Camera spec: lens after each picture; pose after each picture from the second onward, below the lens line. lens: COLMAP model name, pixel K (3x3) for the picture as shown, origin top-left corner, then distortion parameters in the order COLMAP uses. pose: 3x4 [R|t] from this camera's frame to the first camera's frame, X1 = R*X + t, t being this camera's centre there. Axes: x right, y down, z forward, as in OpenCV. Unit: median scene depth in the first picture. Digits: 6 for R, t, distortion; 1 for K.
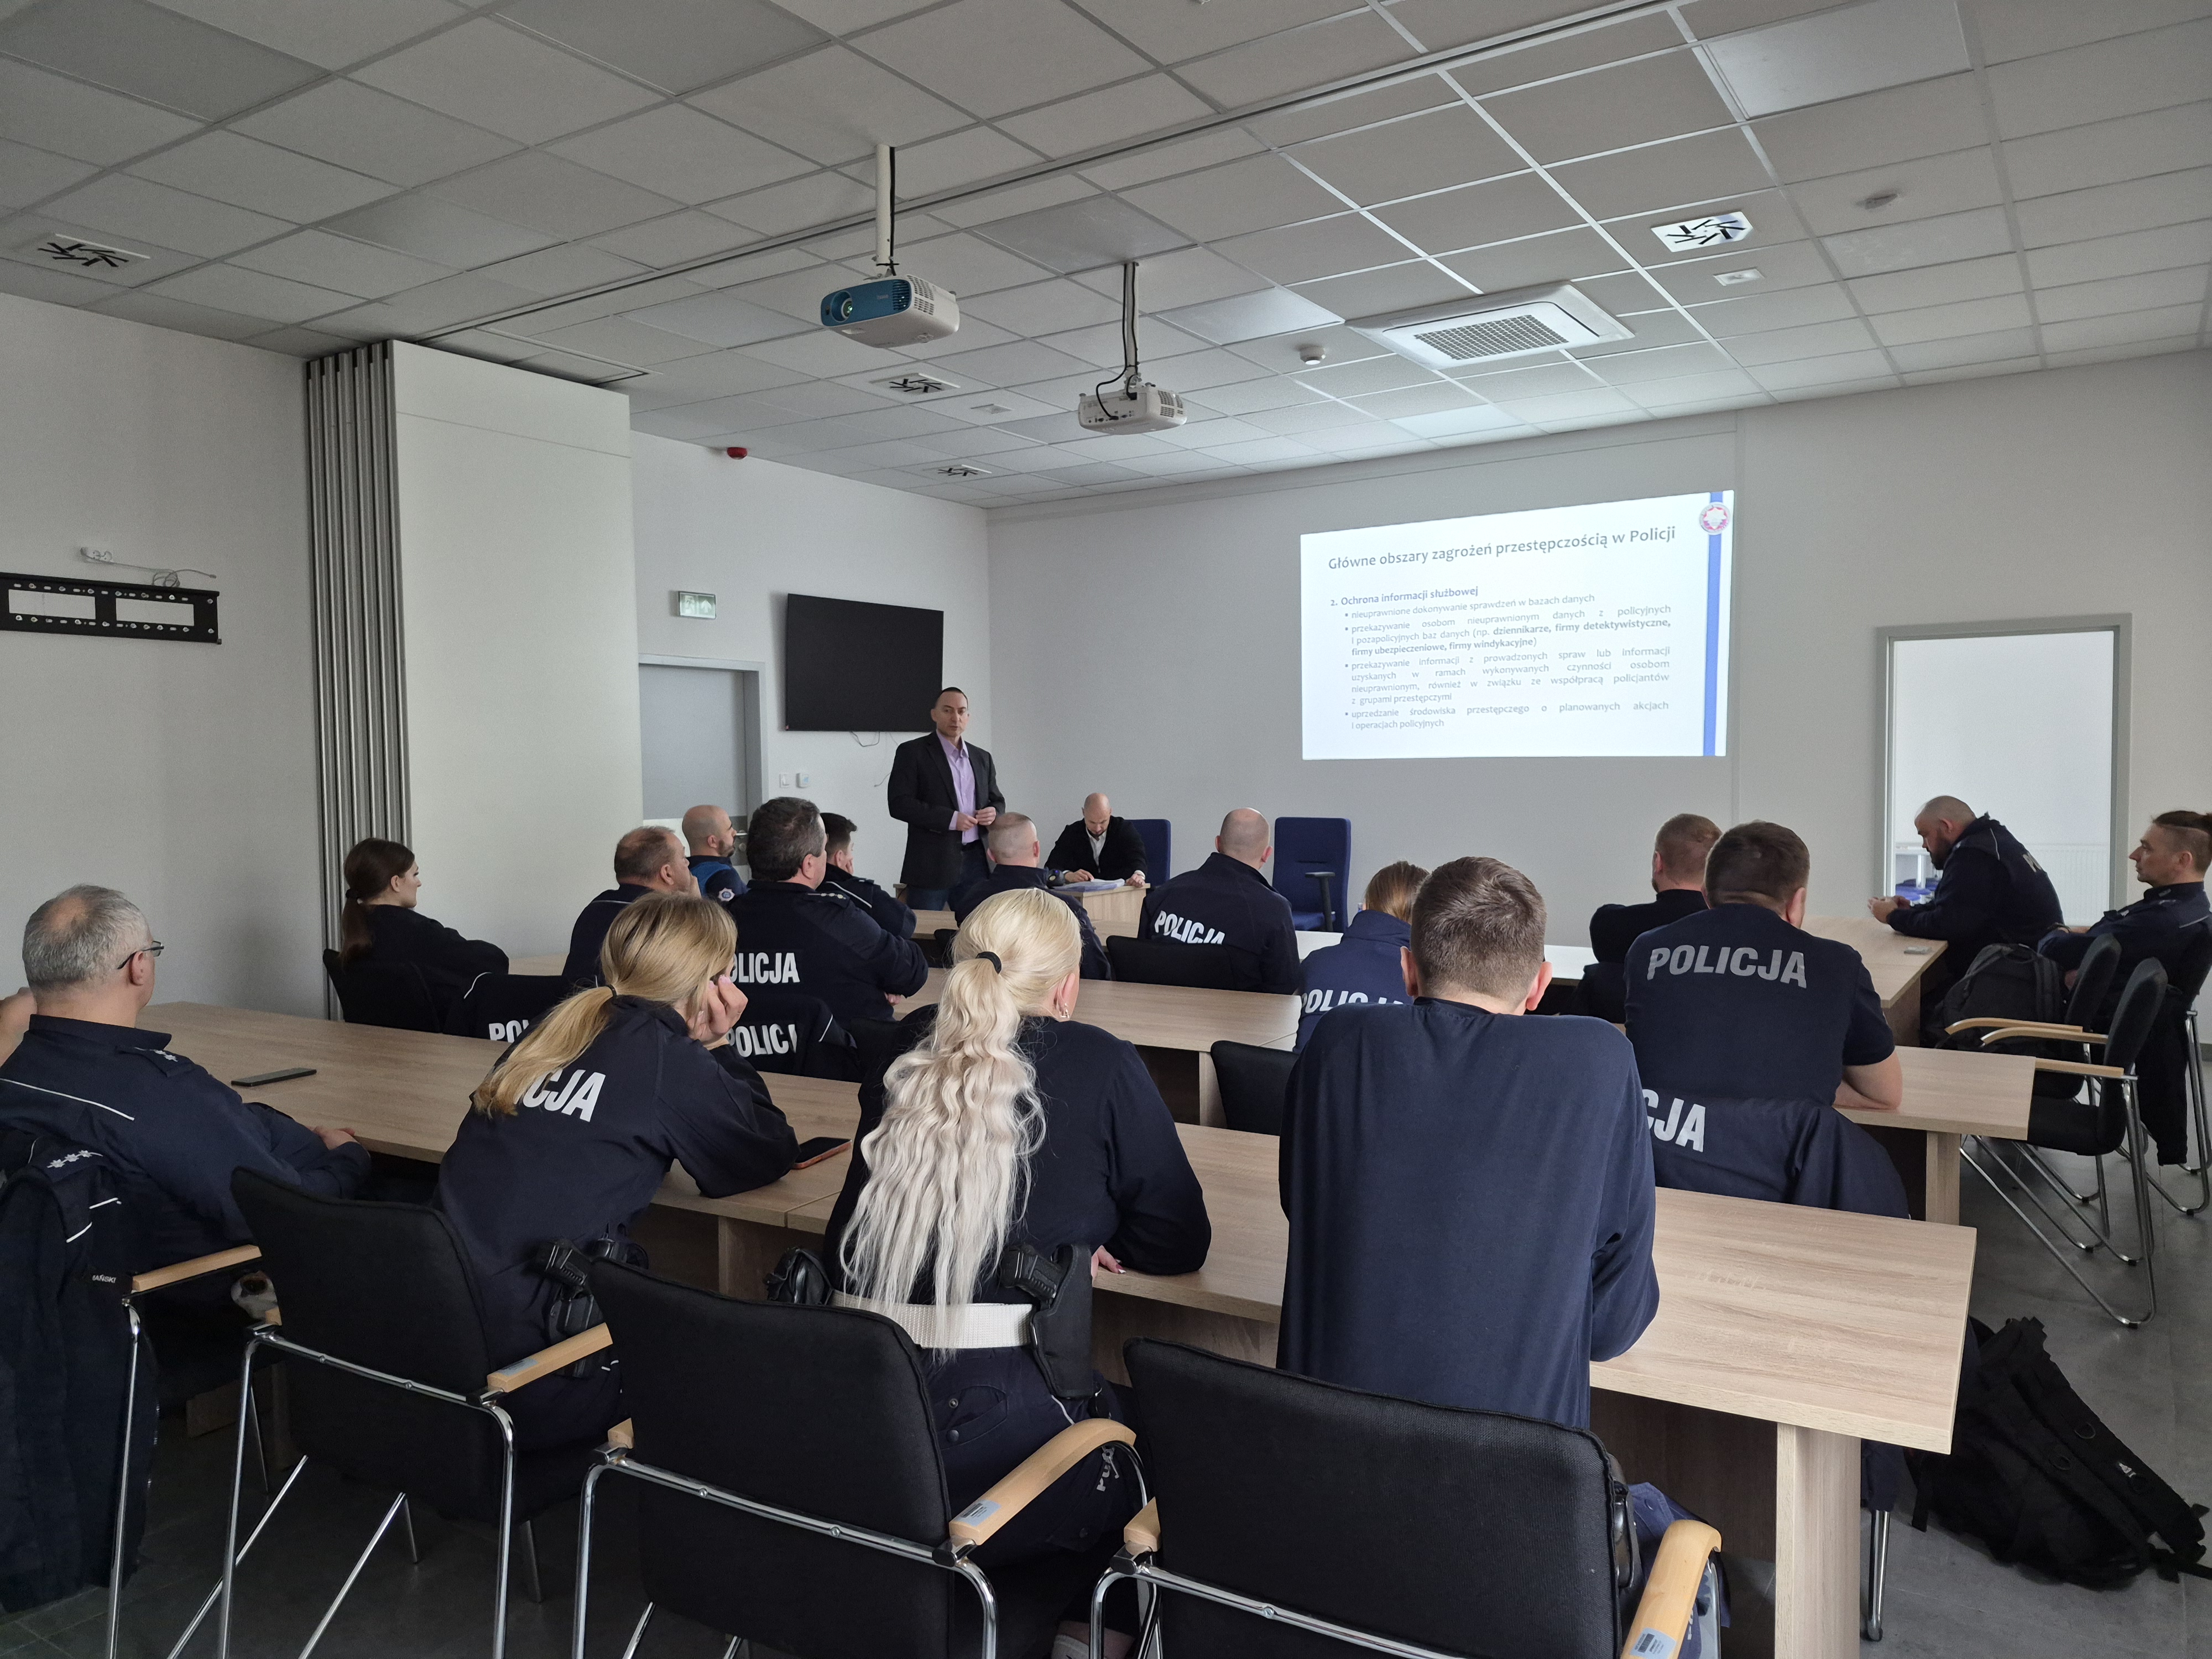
lens RADIAL K [[1533.2, 0, 1106.0], [0, 1533.2, 829.5], [0, 0, 1]] dist [0.058627, 0.000561]
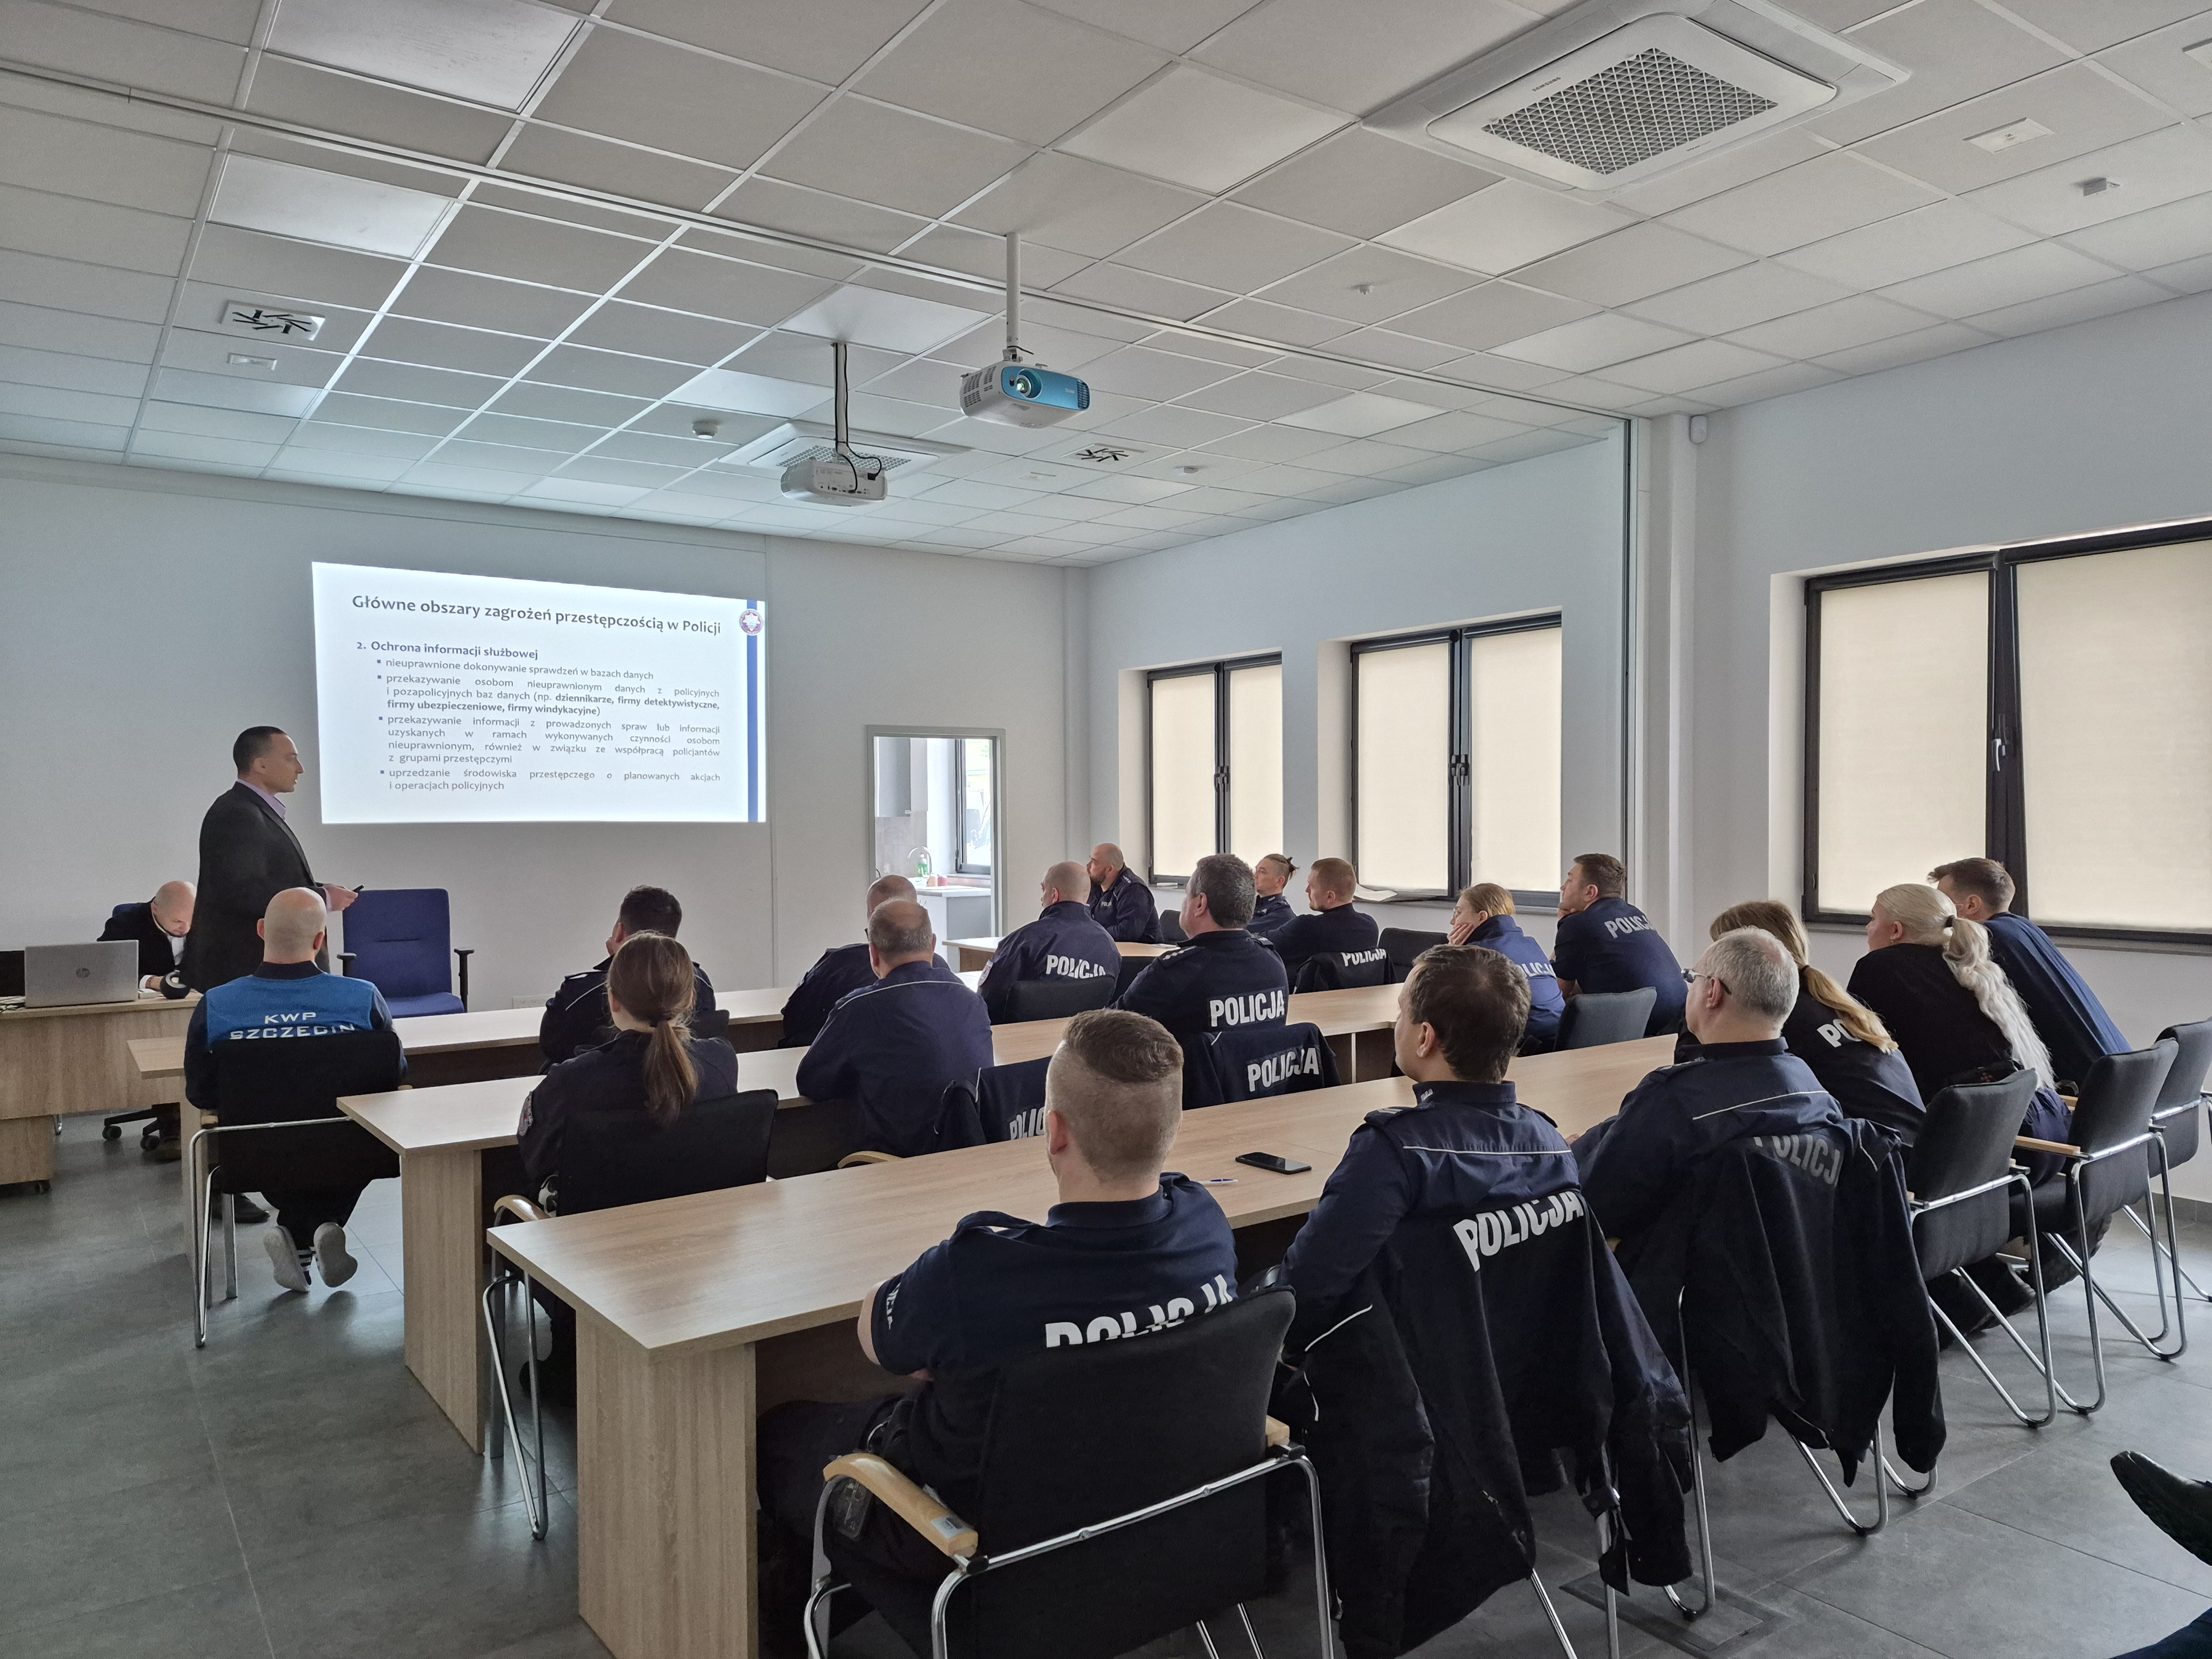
lens RADIAL K [[1533.2, 0, 1106.0], [0, 1533.2, 829.5], [0, 0, 1]] dist [0.058627, 0.000561]
pose [[0.370673, 0.001166, 0.928763, -0.554167], [0.040612, 0.999022, -0.017463, -0.009849], [-0.927875, 0.044192, 0.370263, 0.295510]]
